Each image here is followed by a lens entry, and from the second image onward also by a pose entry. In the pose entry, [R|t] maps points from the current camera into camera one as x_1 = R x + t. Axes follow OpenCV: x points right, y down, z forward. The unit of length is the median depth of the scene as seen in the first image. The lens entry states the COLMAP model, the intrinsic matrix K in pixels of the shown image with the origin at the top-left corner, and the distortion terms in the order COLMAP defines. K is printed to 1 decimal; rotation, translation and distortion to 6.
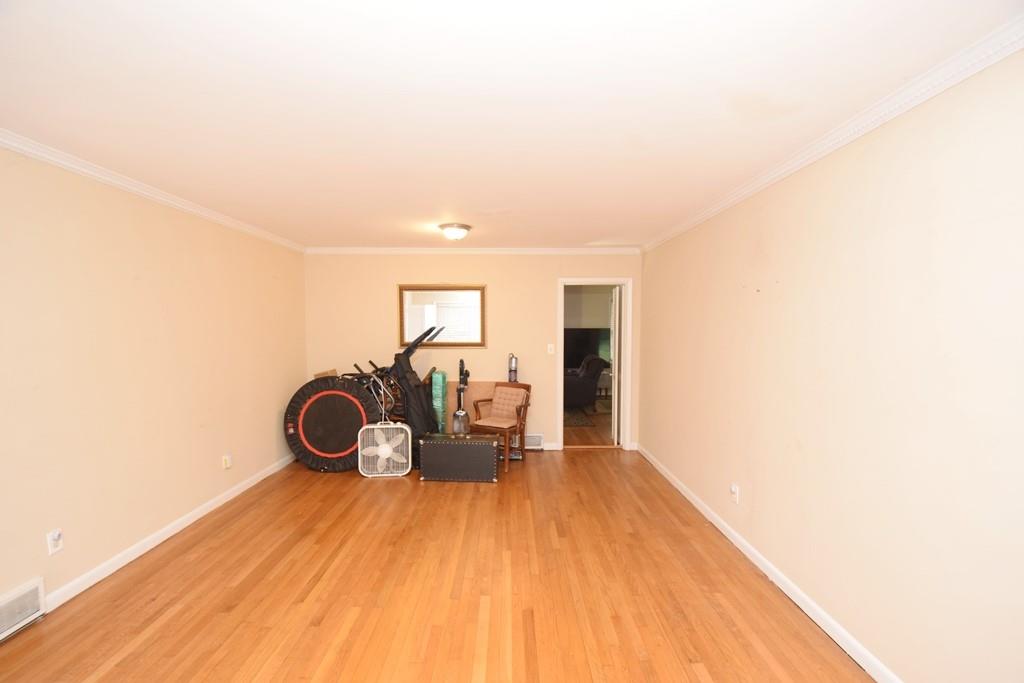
lens RADIAL K [[438.9, 0, 507.9], [0, 438.9, 354.1], [0, 0, 1]] dist [0.000250, -0.000092]
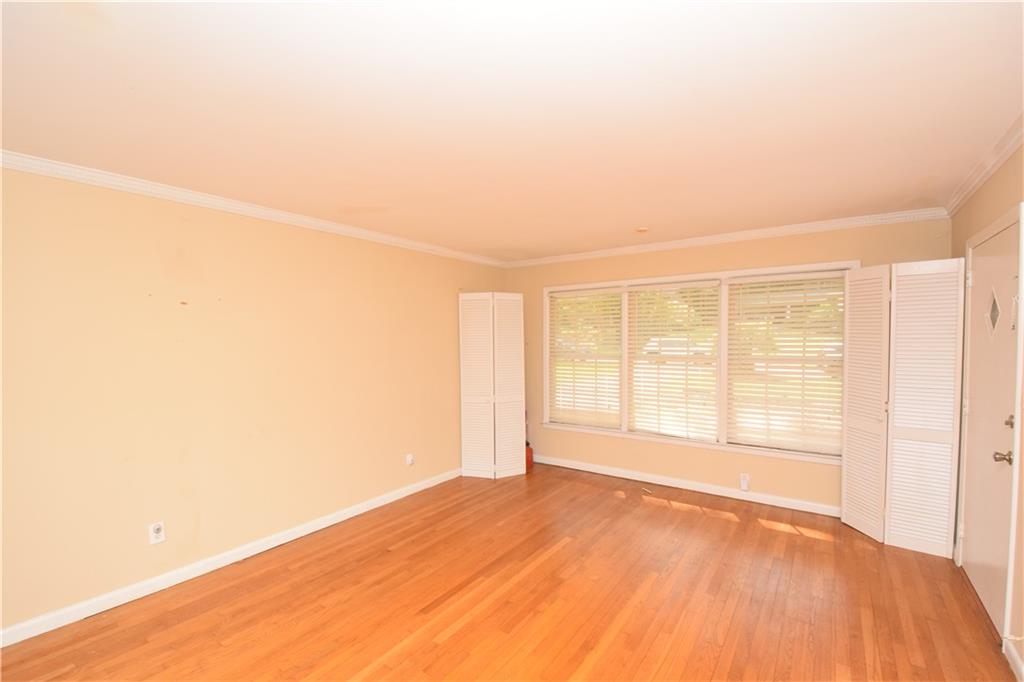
lens RADIAL K [[438.9, 0, 507.9], [0, 438.9, 353.6], [0, 0, 1]] dist [0.000250, -0.000092]
pose [[-0.807239, -0.016134, 0.590004, -0.522960], [0.040725, 0.995721, 0.082948, -0.074901], [-0.588818, 0.090987, -0.803128, 1.208678]]
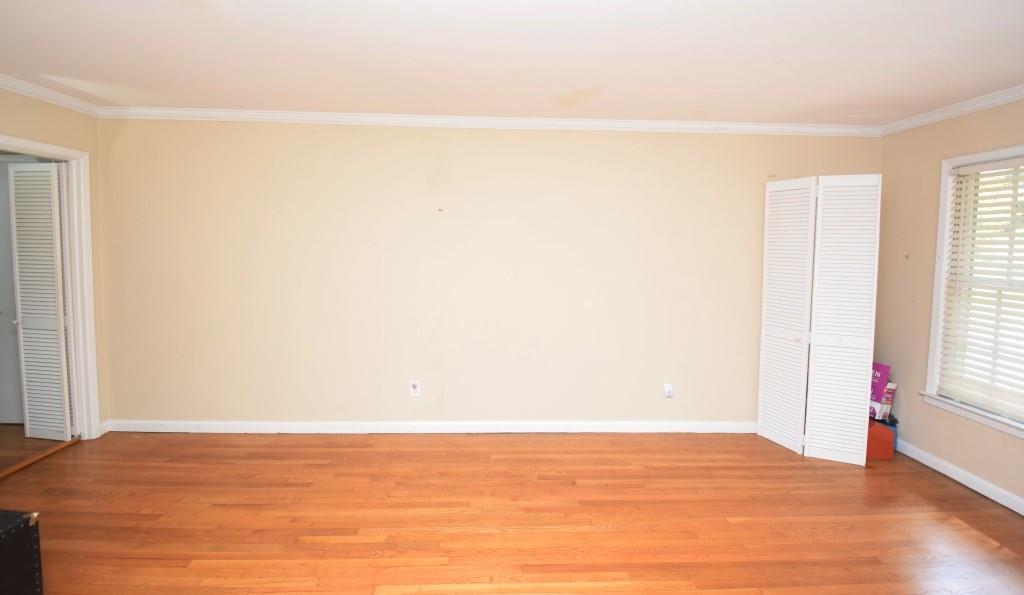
lens RADIAL K [[437.0, 0, 516.7], [0, 437.0, 292.4], [0, 0, 1]] dist [-0.015793, -0.000383]
pose [[-0.026138, -0.123560, 0.991993, -0.547753], [0.041910, 0.991324, 0.124581, -0.055842], [-0.998779, 0.044831, -0.020732, 0.732082]]
